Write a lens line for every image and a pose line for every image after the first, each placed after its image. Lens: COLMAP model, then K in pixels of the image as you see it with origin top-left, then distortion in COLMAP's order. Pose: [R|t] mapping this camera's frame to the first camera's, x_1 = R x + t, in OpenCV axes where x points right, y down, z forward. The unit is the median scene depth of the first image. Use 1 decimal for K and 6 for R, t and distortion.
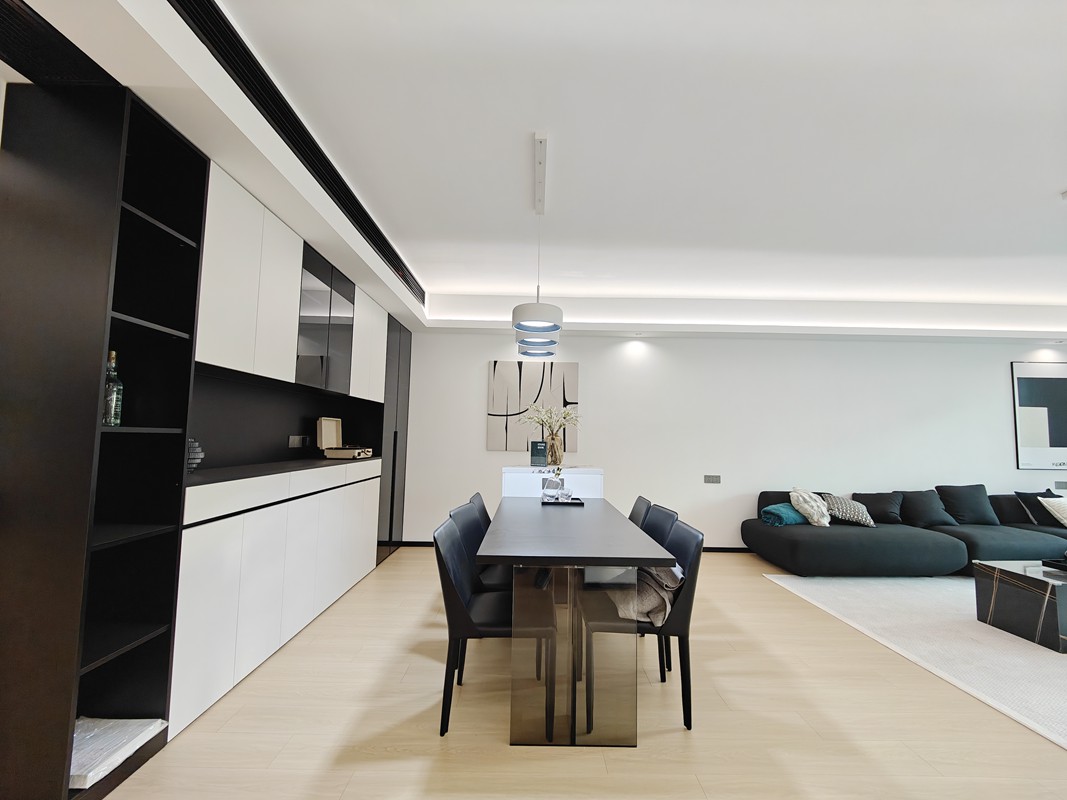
lens RADIAL K [[463.1, 0, 533.2], [0, 463.1, 403.4], [0, 0, 1]] dist [0.025513, -0.015797]
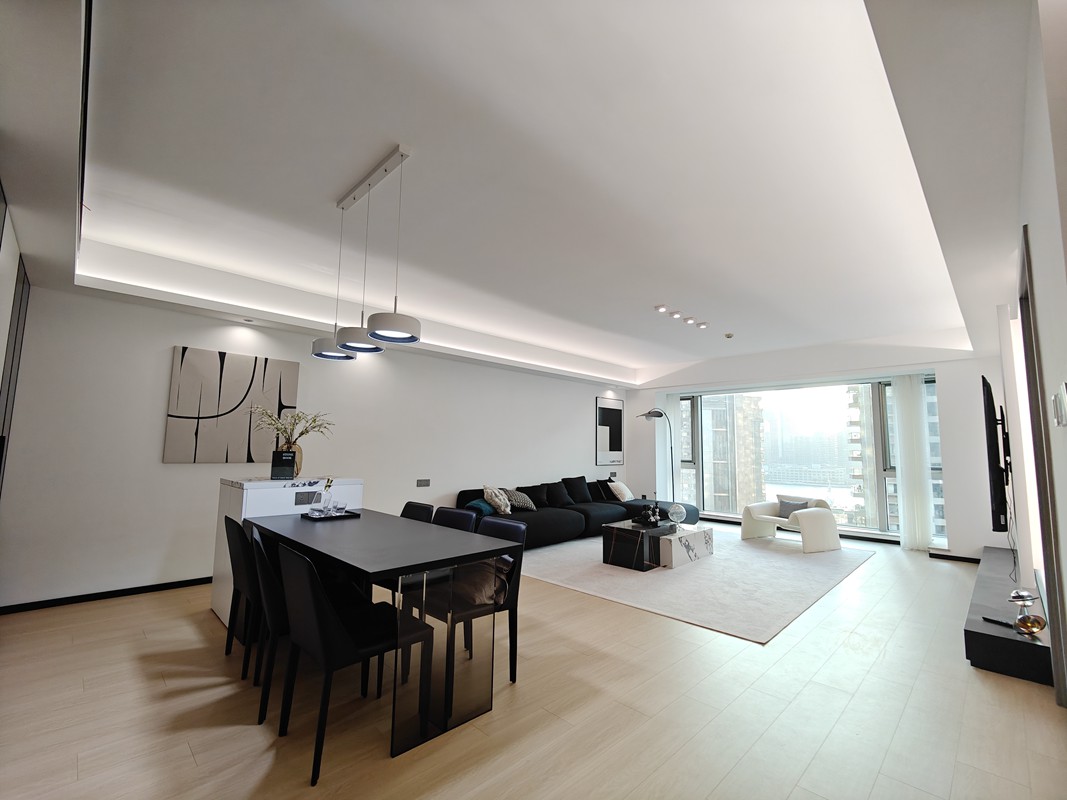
lens RADIAL K [[463.1, 0, 533.2], [0, 463.1, 403.4], [0, 0, 1]] dist [0.025513, -0.015797]
pose [[0.718496, 0.062458, 0.692721, -0.230884], [-0.054548, 0.997952, -0.033400, -0.003508], [-0.693389, -0.013789, 0.720432, 0.031934]]
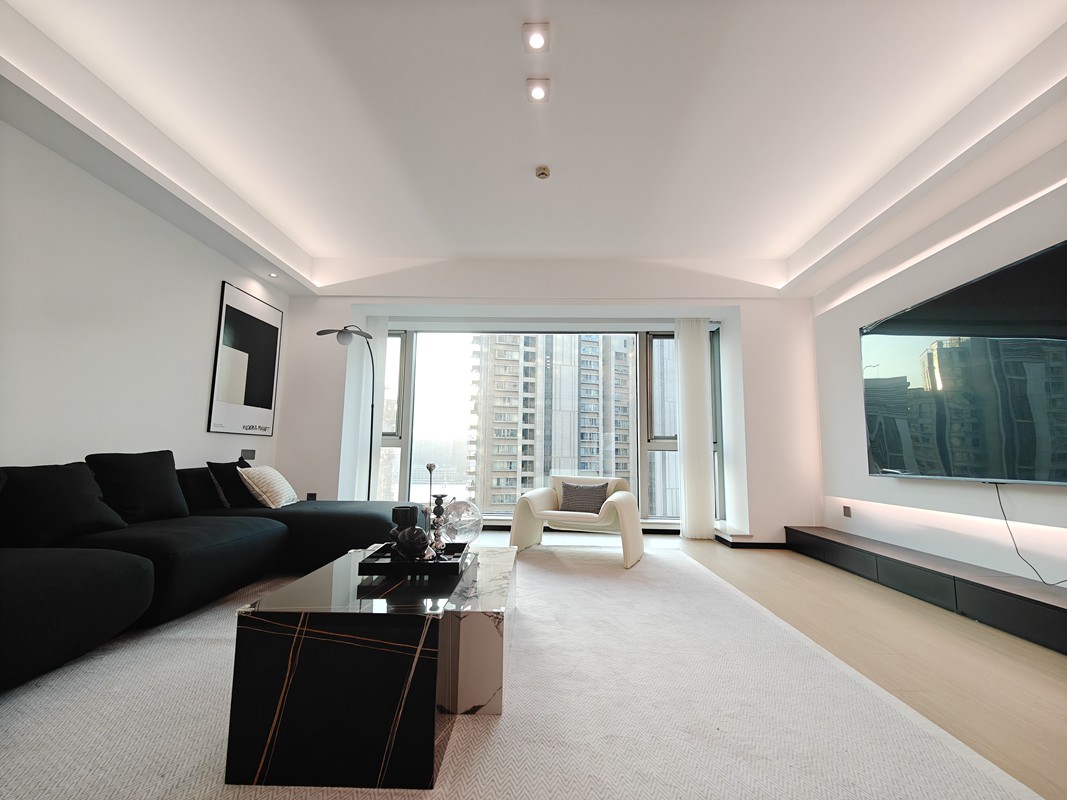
lens RADIAL K [[463.1, 0, 533.2], [0, 463.1, 403.4], [0, 0, 1]] dist [0.025513, -0.015797]
pose [[0.049816, 0.099389, 0.993801, 0.408076], [-0.088366, 0.991573, -0.094737, 0.136193], [-0.994842, -0.083099, 0.058179, 0.538031]]
